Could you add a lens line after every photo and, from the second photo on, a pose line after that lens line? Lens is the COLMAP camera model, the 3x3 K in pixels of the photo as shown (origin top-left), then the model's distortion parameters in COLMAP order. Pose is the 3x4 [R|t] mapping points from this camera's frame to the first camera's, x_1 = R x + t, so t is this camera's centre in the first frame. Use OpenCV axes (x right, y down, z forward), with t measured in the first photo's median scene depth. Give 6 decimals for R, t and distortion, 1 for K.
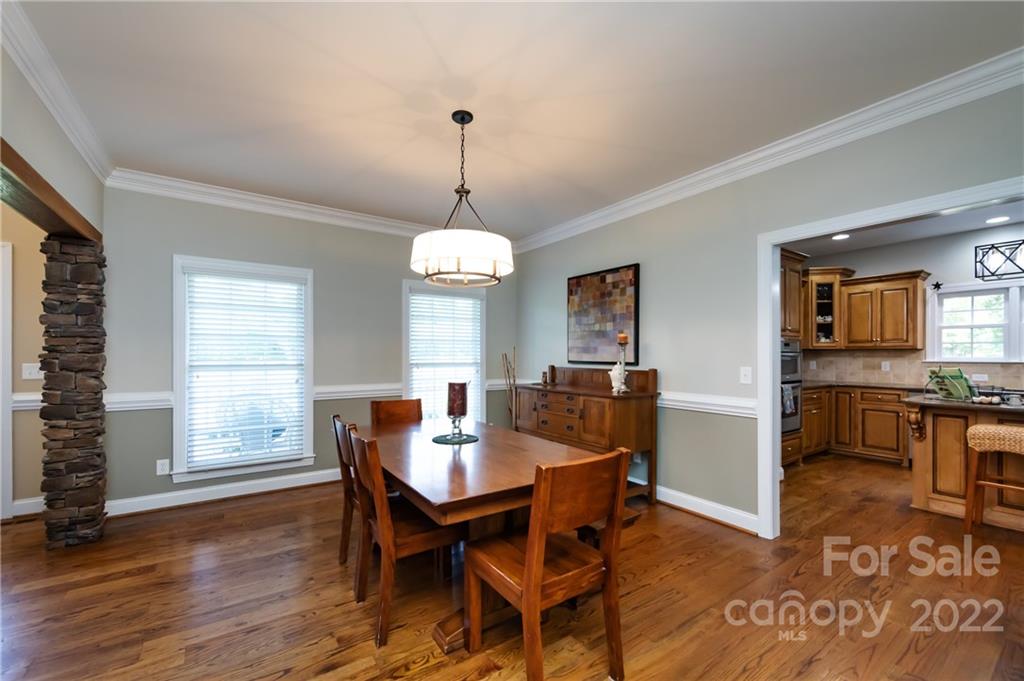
lens RADIAL K [[418.0, 0, 509.8], [0, 418.0, 368.6], [0, 0, 1]] dist [-0.000317, -0.000017]
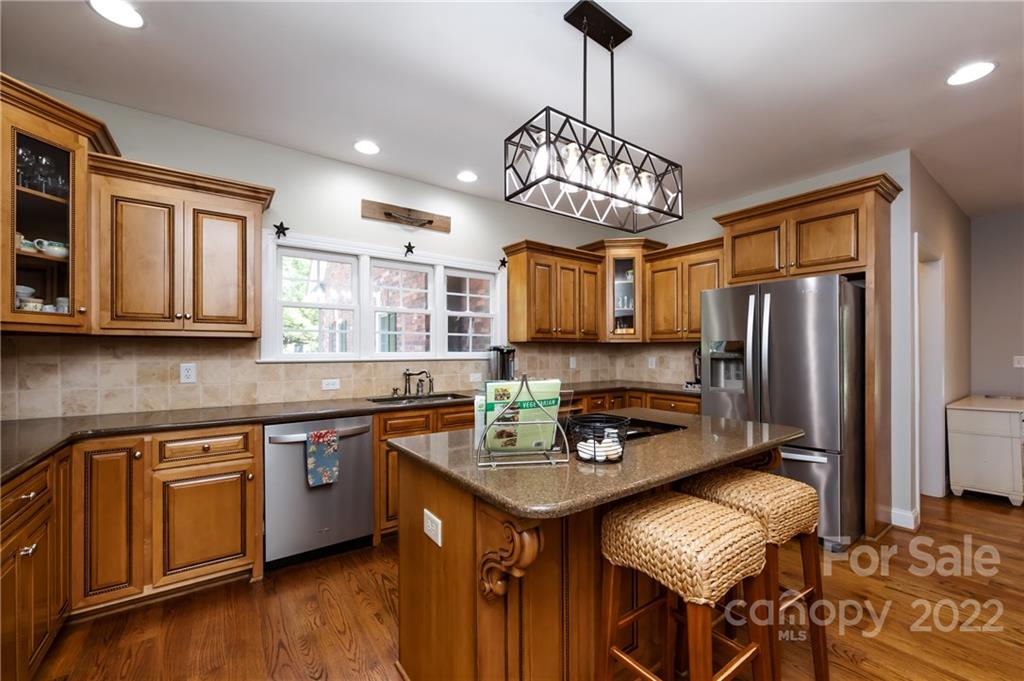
lens RADIAL K [[406.1, 0, 515.4], [0, 406.1, 340.5], [0, 0, 1]] dist [-0.000762, -0.000391]
pose [[-0.029394, 0.024293, 0.999273, 0.274398], [0.033372, 0.999171, -0.023309, -0.012902], [-0.999011, 0.032662, -0.030180, 0.417462]]
